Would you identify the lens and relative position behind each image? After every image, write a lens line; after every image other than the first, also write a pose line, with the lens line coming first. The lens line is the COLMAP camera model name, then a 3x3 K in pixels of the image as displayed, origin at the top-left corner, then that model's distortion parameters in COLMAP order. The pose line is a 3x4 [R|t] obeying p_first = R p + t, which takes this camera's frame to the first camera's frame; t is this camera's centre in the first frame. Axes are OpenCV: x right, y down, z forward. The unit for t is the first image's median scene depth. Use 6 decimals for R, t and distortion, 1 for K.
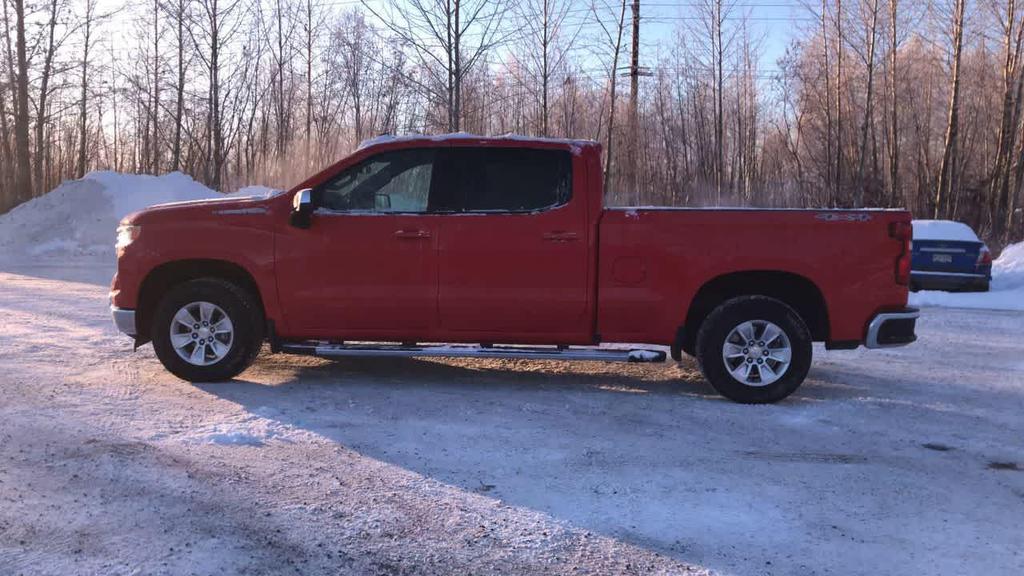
lens RADIAL K [[836.4, 0, 517.0], [0, 836.4, 291.3], [0, 0, 1]] dist [0.053091, -0.066896]
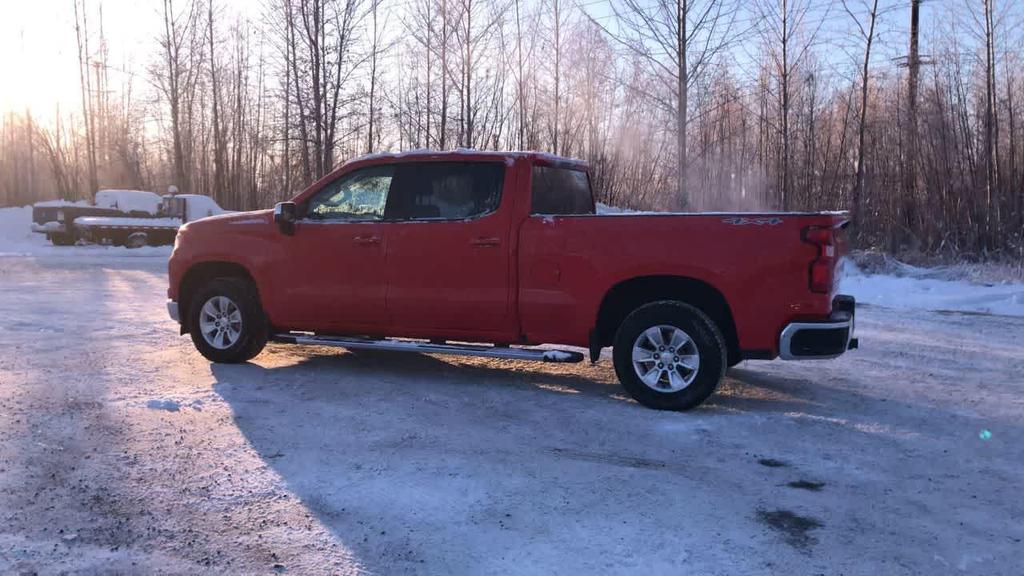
lens RADIAL K [[836.4, 0, 515.2], [0, 836.4, 283.0], [0, 0, 1]] dist [0.053091, -0.066896]
pose [[0.938003, 0.014475, -0.346324, 0.448104], [-0.020921, 0.999670, -0.014884, 0.002638], [0.345994, 0.021207, 0.937997, 0.006565]]
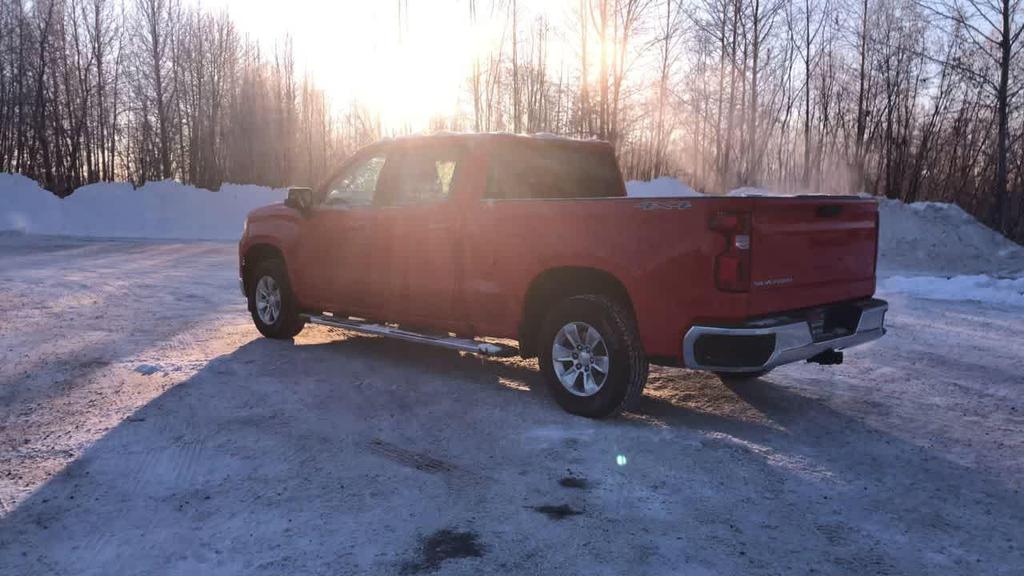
lens RADIAL K [[836.4, 0, 518.6], [0, 836.4, 291.0], [0, 0, 1]] dist [0.053091, -0.066896]
pose [[0.741297, 0.054701, -0.668944, 0.805610], [-0.057802, 0.998173, 0.017569, -0.009886], [0.668684, 0.025643, 0.743105, 0.284780]]
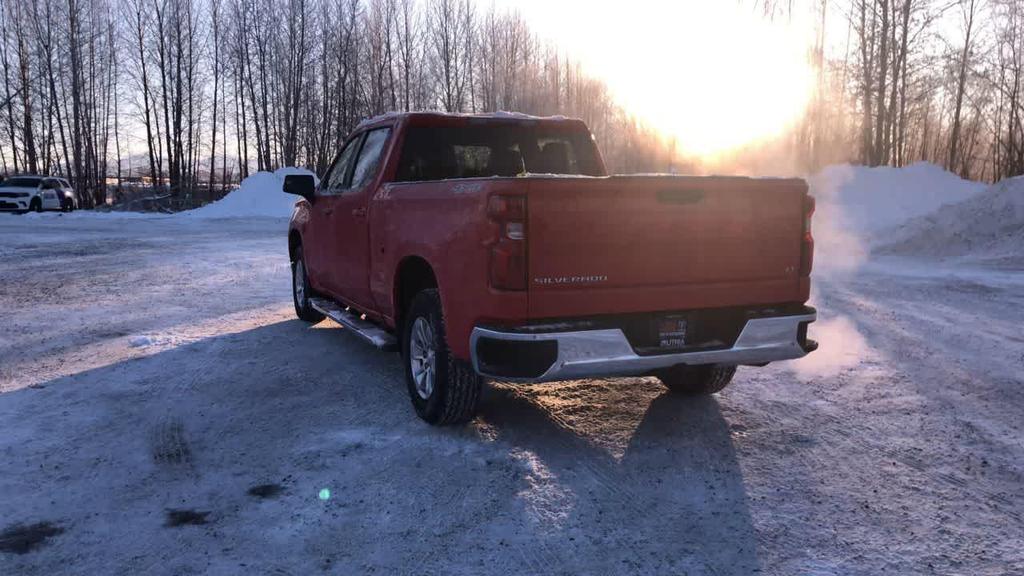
lens RADIAL K [[836.4, 0, 518.6], [0, 836.4, 295.9], [0, 0, 1]] dist [0.053091, -0.066896]
pose [[0.463504, 0.090774, -0.881433, 1.012402], [-0.081007, 0.994914, 0.059863, -0.041044], [0.882384, 0.043655, 0.468500, 0.678292]]
